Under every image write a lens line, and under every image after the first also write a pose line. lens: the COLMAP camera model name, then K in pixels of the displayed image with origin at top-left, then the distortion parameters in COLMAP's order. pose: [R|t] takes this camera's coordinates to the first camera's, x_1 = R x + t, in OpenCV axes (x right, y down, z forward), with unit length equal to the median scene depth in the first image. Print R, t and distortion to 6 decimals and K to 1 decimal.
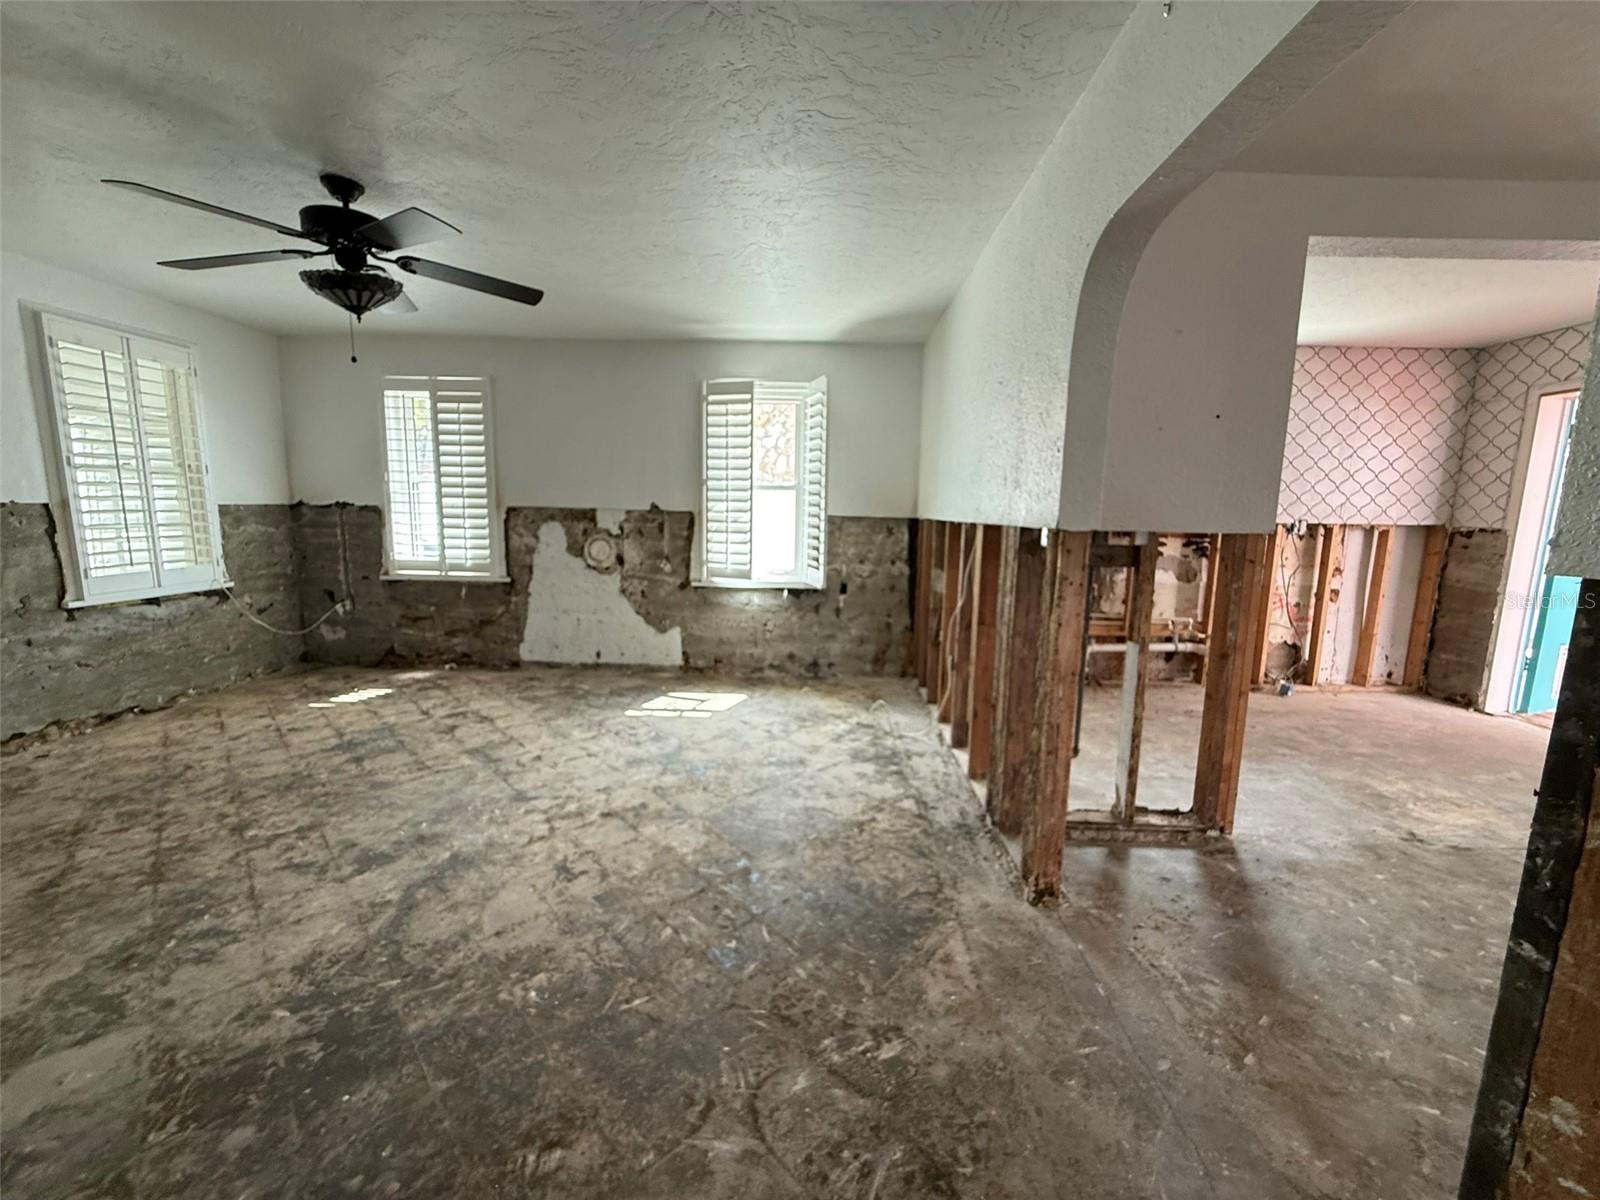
lens RADIAL K [[645.7, 0, 800.0], [0, 645.7, 600.0], [0, 0, 1]] dist [-0.001127, 0.000052]
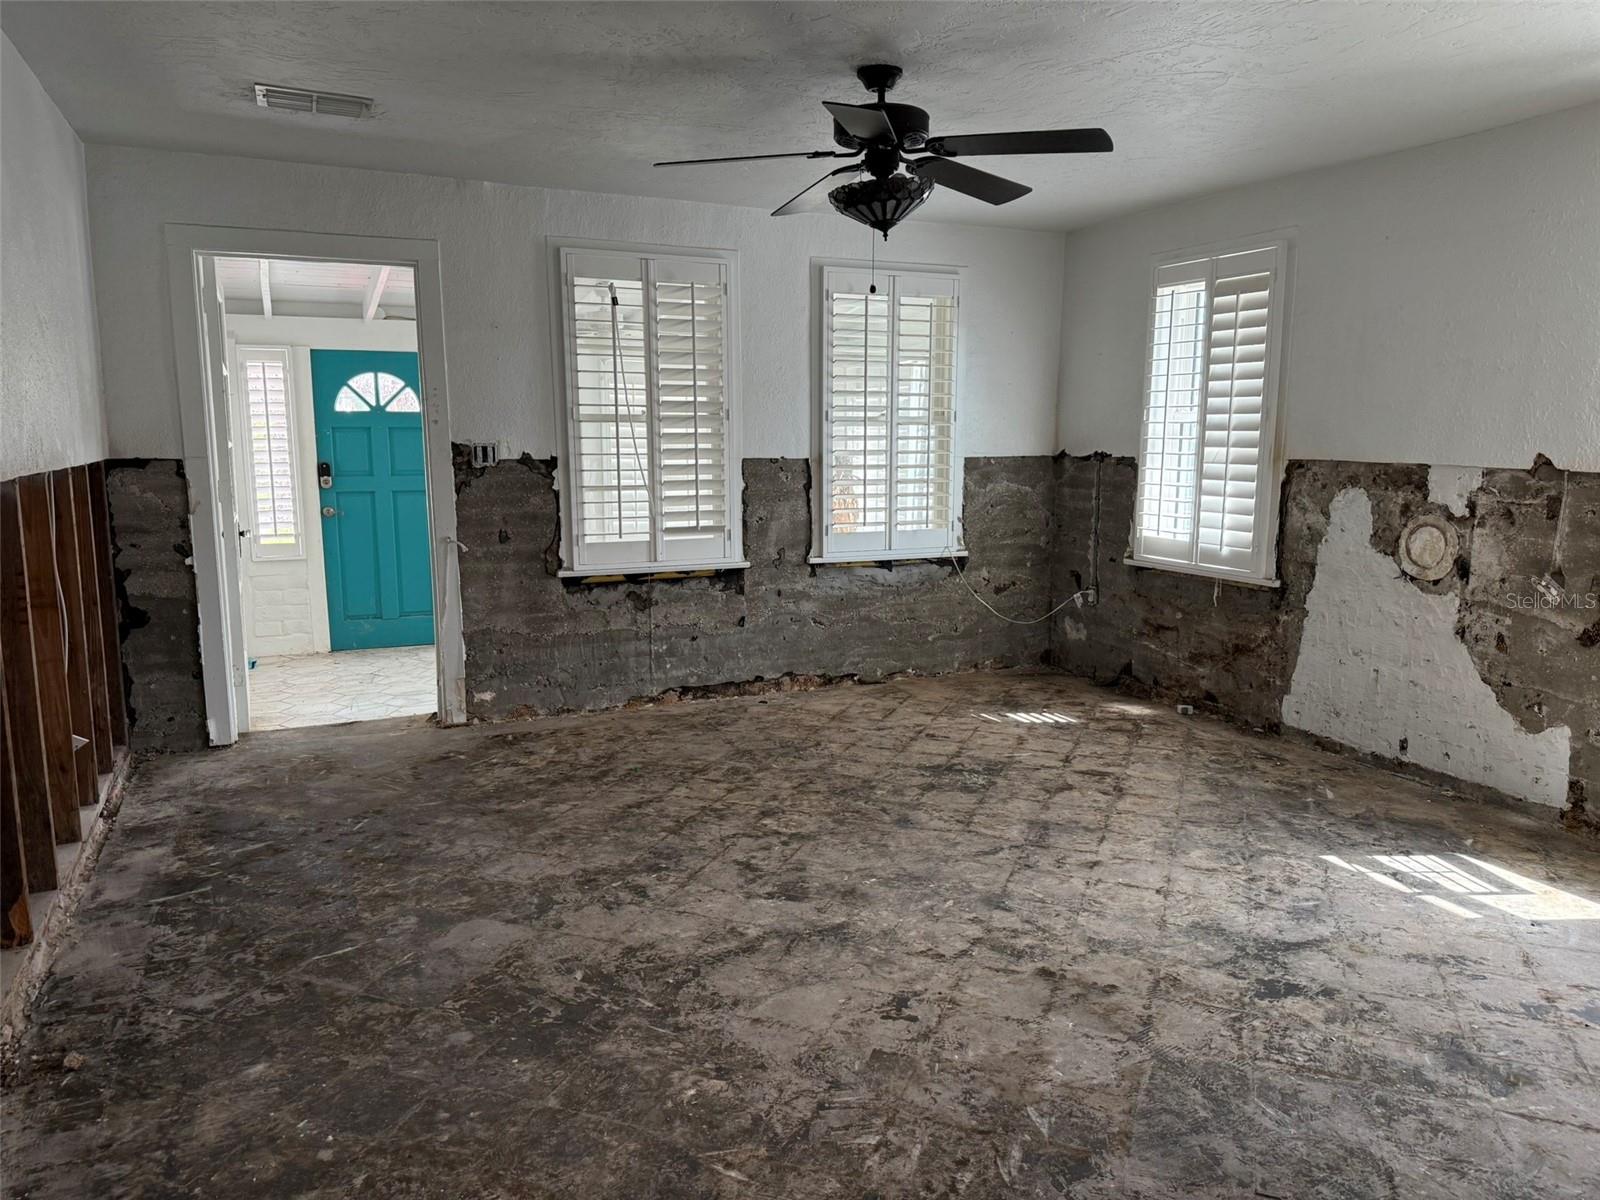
lens RADIAL K [[1112.5, 0, 800.0], [0, 1112.5, 600.0], [0, 0, 1]] dist [0.145423, -0.279128]
pose [[0.432133, 0.118723, -0.893961, 0.330318], [-0.124414, 0.989666, 0.071292, -0.042224], [0.893186, 0.080414, 0.442438, 0.183323]]
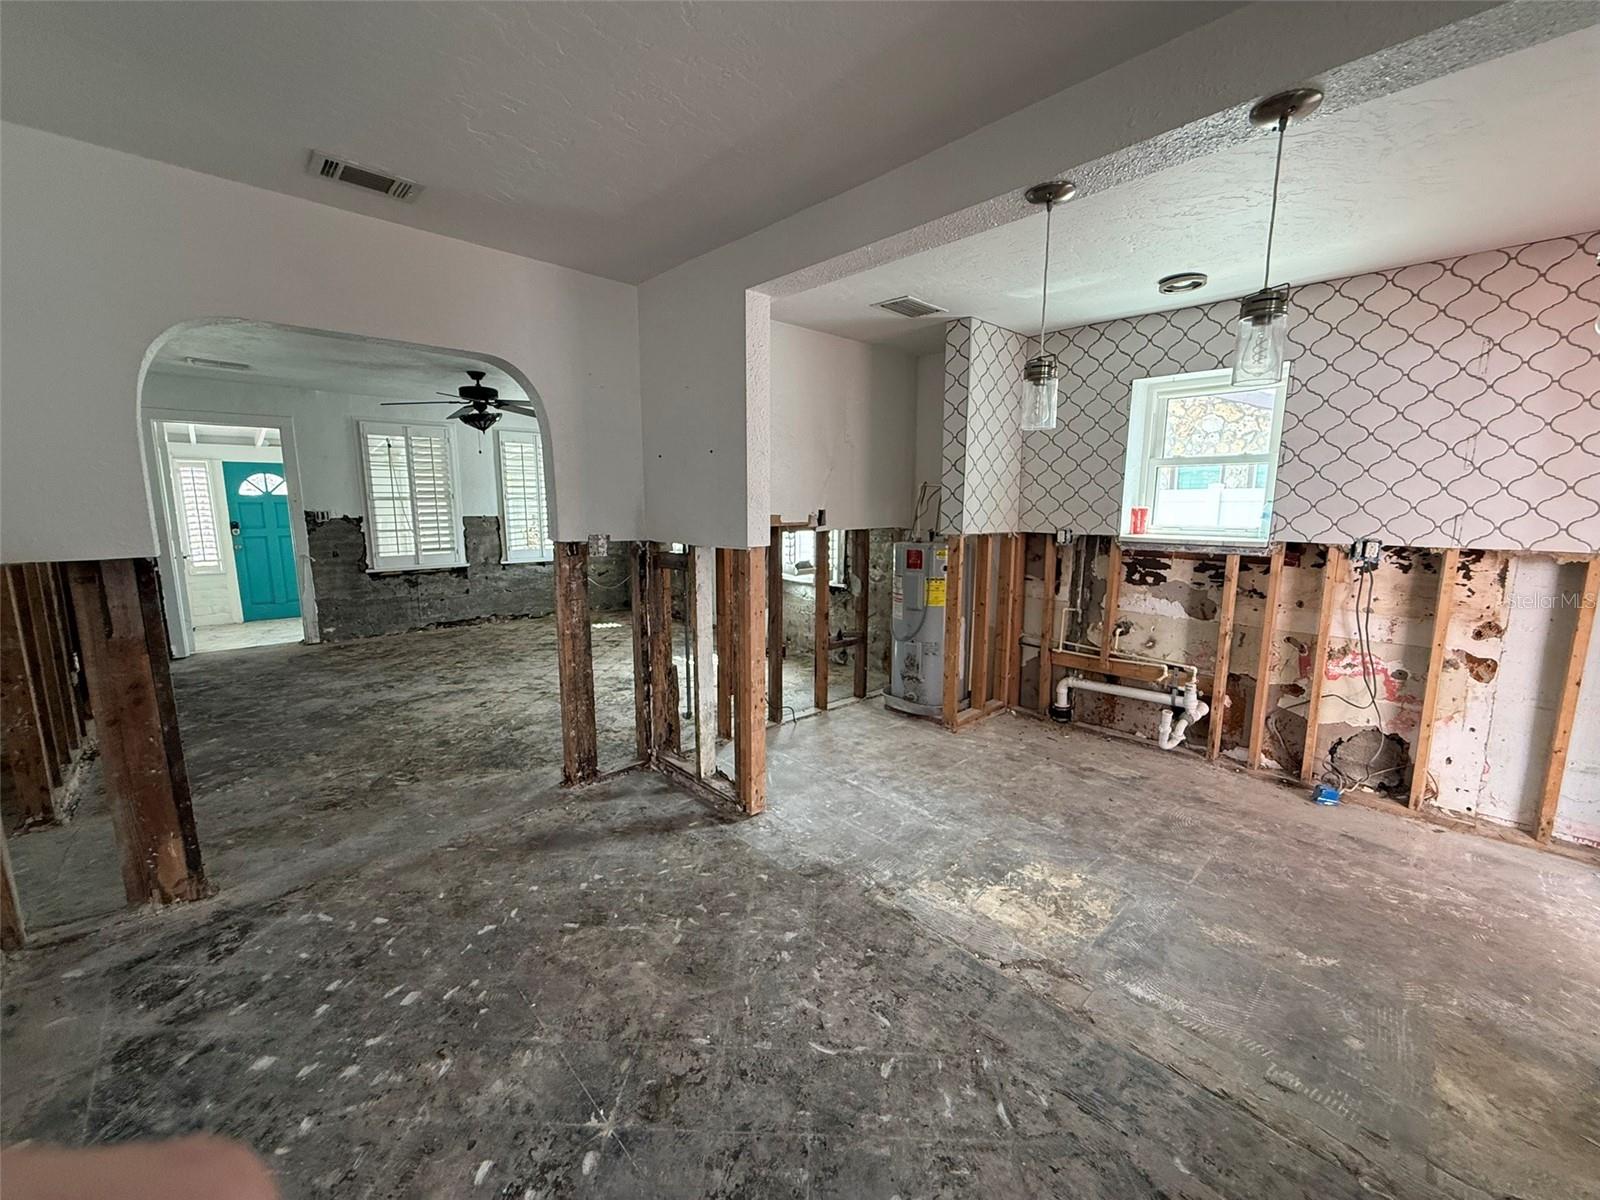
lens RADIAL K [[639.3, 0, 800.0], [0, 639.3, 600.0], [0, 0, 1]] dist [-0.004716, -0.000076]
pose [[0.697352, 0.094974, -0.710409, 0.913430], [-0.094846, 0.994693, 0.039877, -0.038984], [0.710426, 0.039571, 0.702659, 0.160497]]
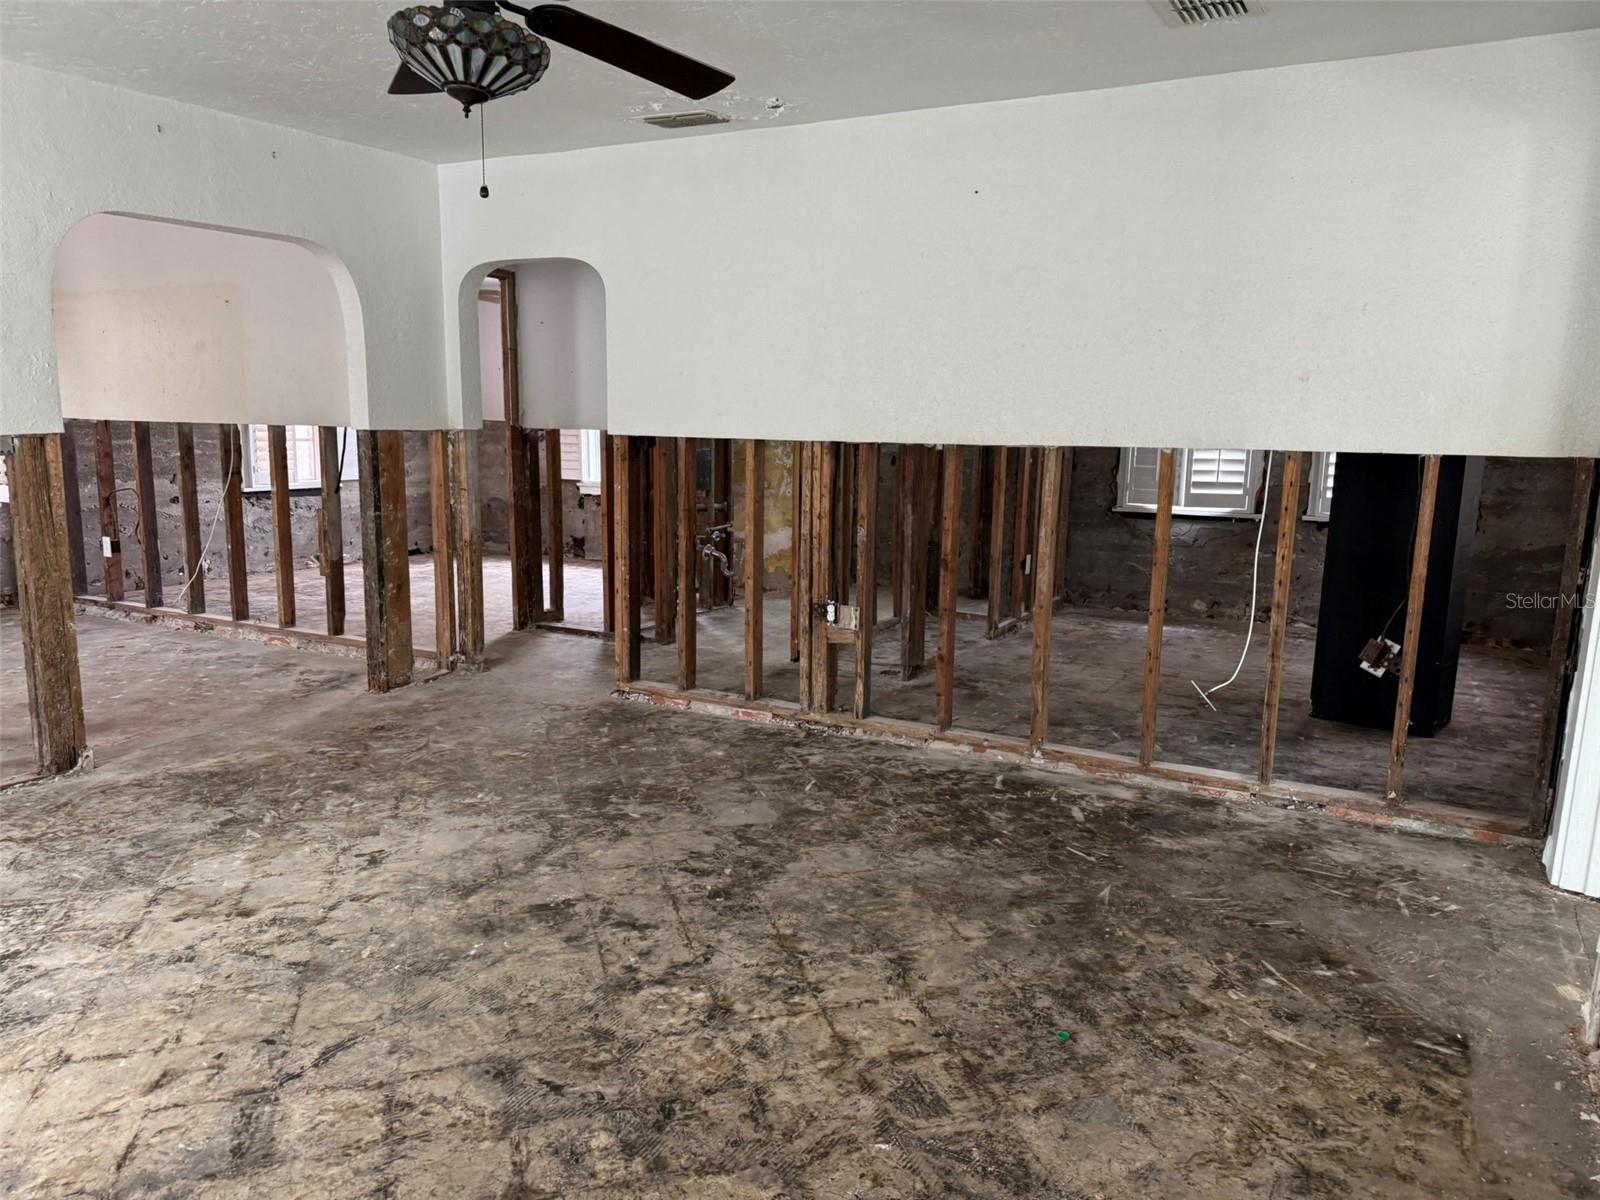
lens RADIAL K [[1112.5, 0, 800.0], [0, 1112.5, 600.0], [0, 0, 1]] dist [0.145423, -0.279128]
pose [[-0.890286, -0.105714, 0.442962, -0.804908], [0.035930, 0.953346, 0.299734, -0.181898], [-0.453982, 0.282765, -0.844952, 1.031750]]
